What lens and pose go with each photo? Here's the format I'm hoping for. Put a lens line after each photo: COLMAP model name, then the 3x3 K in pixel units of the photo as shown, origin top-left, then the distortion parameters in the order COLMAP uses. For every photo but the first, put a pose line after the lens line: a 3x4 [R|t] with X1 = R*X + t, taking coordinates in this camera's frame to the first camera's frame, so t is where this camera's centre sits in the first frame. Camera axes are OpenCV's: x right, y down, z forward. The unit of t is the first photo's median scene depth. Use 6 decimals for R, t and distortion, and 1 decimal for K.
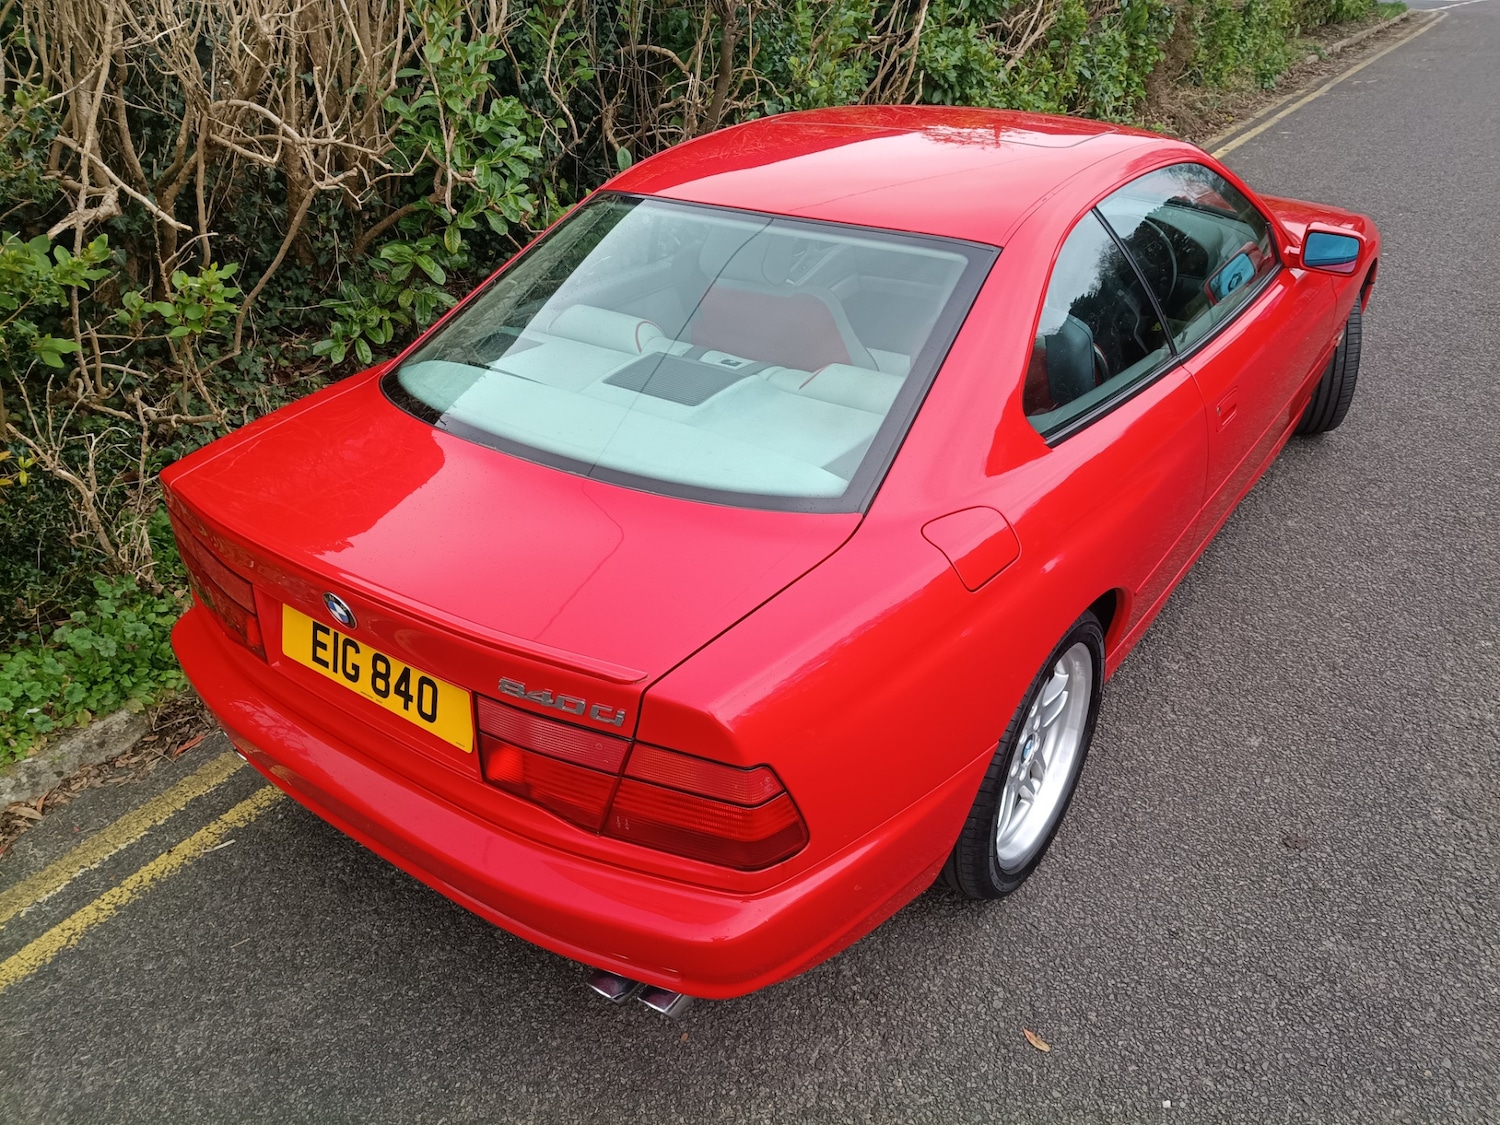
lens RADIAL K [[1138.2, 0, 750.7], [0, 1138.2, 559.0], [0, 0, 1]] dist [-0.014651, -0.000460]
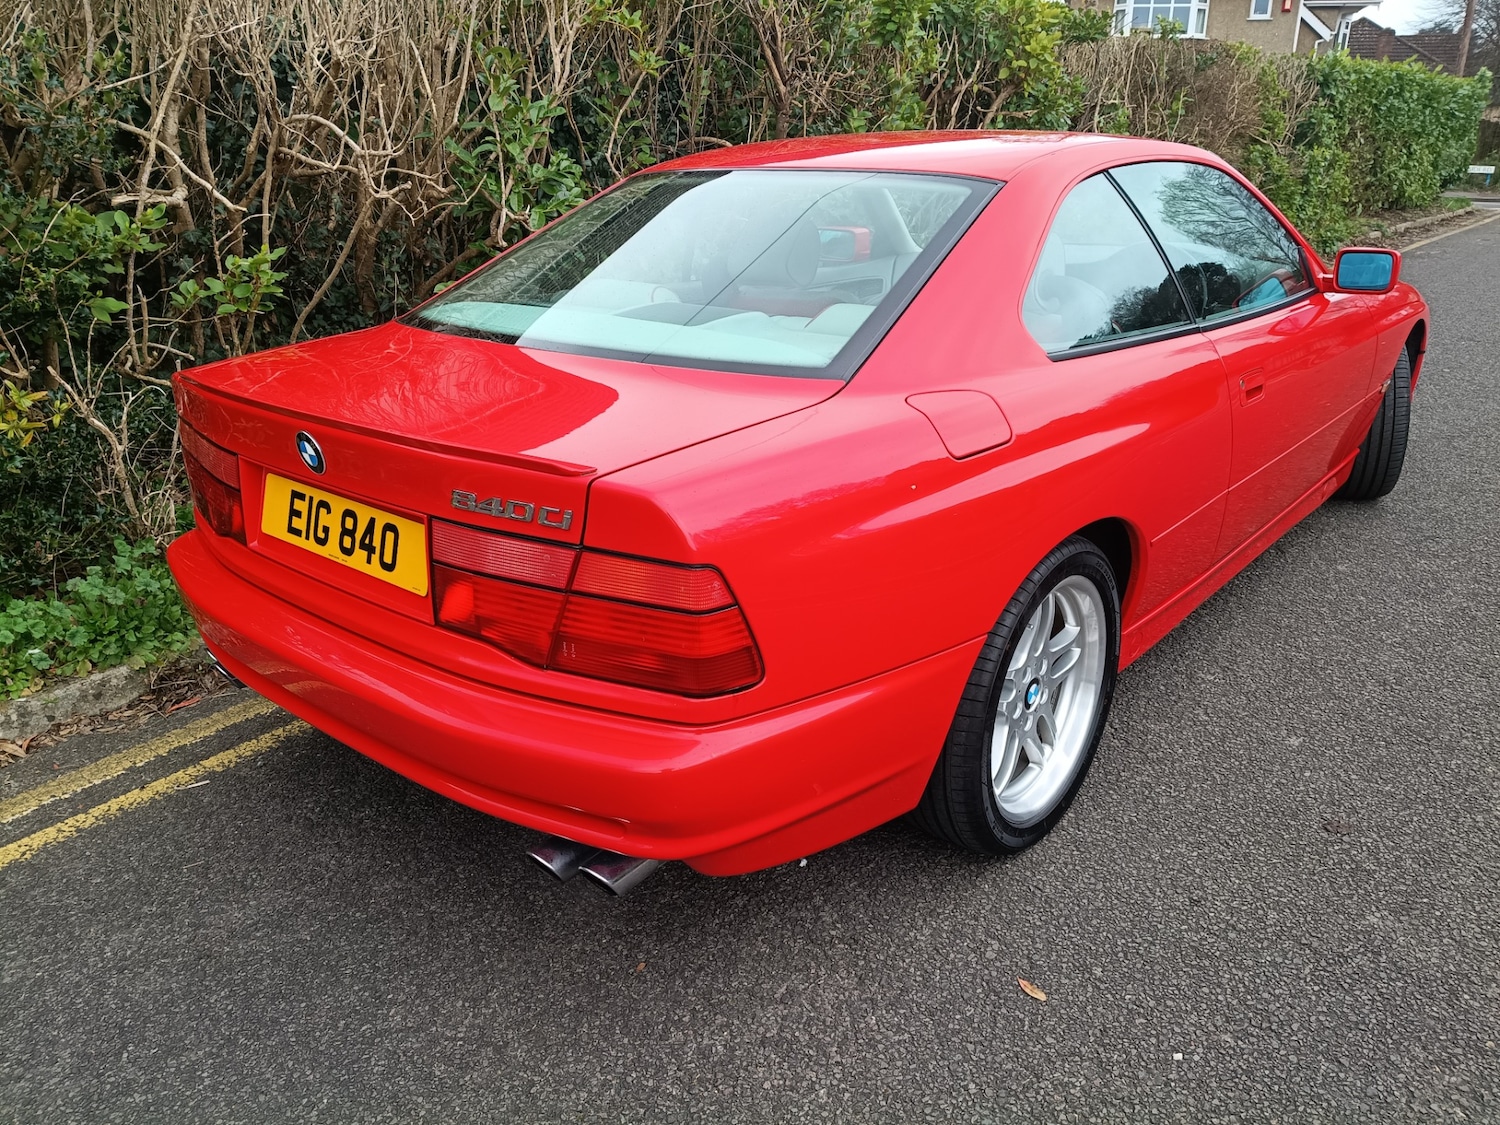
lens RADIAL K [[1134.5, 0, 750.0], [0, 1134.5, 562.5], [0, 0, 1]] dist [-0.014605, 0.002018]
pose [[0.997052, 0.035435, -0.068063, 0.072292], [-0.046053, 0.985814, -0.161398, 0.223195], [0.061378, 0.164057, 0.984540, 0.052940]]
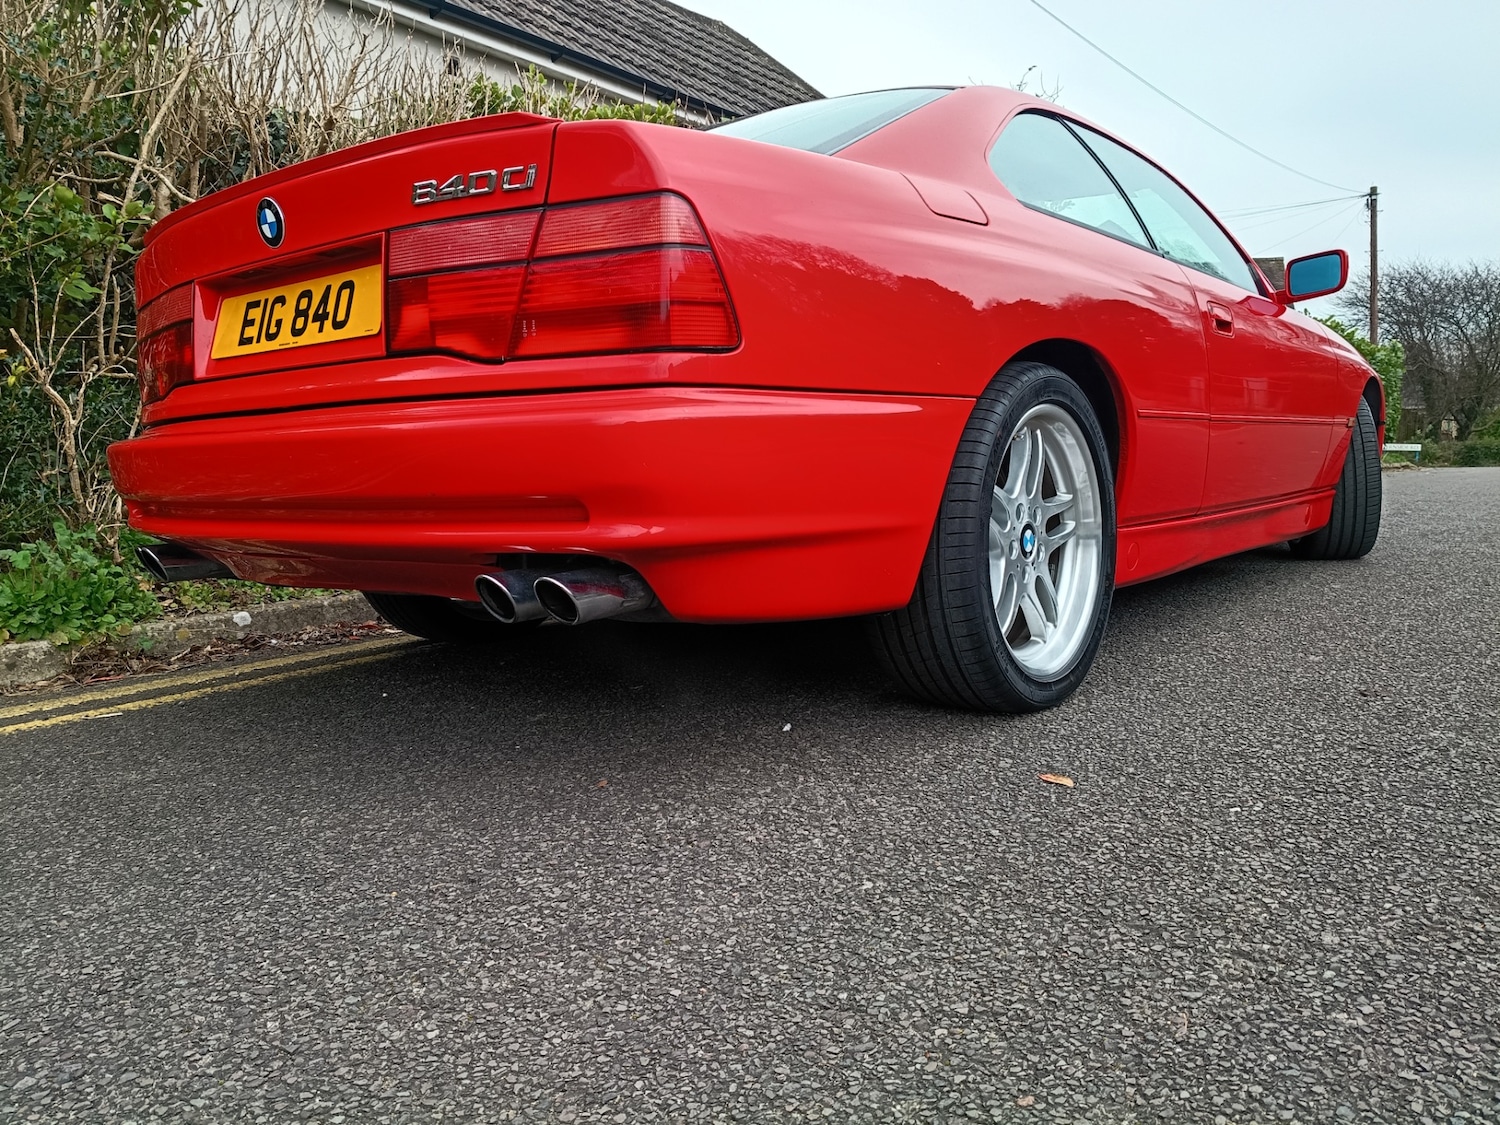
lens RADIAL K [[1146.8, 0, 739.5], [0, 1146.8, 566.3], [0, 0, 1]] dist [-0.011392, -0.001689]
pose [[0.998311, 0.004399, -0.057922, 0.075028], [-0.028243, 0.908097, -0.417807, 0.560059], [0.050760, 0.418737, 0.906688, 0.206351]]
